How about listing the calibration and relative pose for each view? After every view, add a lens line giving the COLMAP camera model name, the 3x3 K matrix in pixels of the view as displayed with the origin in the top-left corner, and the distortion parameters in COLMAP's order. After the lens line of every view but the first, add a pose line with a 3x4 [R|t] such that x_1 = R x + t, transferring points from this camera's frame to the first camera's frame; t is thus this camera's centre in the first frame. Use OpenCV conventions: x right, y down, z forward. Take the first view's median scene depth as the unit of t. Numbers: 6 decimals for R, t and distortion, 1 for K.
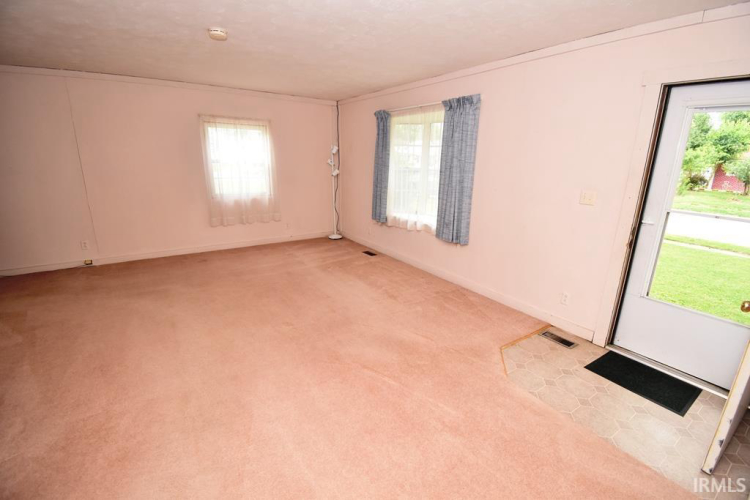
lens RADIAL K [[331.2, 0, 378.1], [0, 331.2, 249.0], [0, 0, 1]] dist [0.025201, -0.027321]
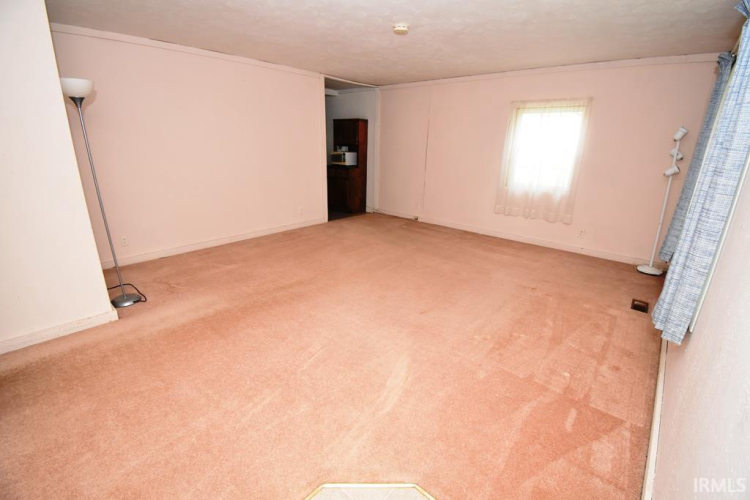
lens RADIAL K [[331.2, 0, 378.1], [0, 331.2, 249.0], [0, 0, 1]] dist [0.025201, -0.027321]
pose [[0.244465, 0.285678, -0.926620, 0.428529], [-0.277658, 0.936224, 0.215386, -0.090251], [0.929055, 0.204629, 0.308195, 0.401507]]
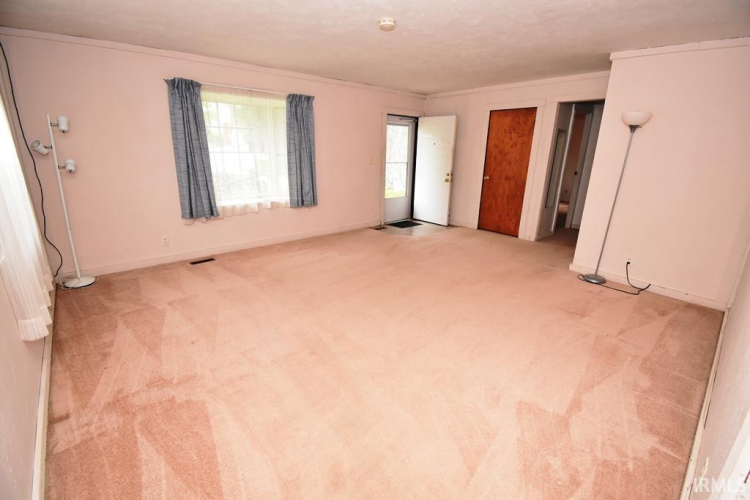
lens RADIAL K [[331.2, 0, 378.1], [0, 331.2, 249.0], [0, 0, 1]] dist [0.025201, -0.027321]
pose [[-0.138957, -0.309150, 0.940807, -0.922291], [0.245270, 0.909680, 0.335148, -0.199147], [-0.959444, 0.277323, -0.050581, 0.702782]]
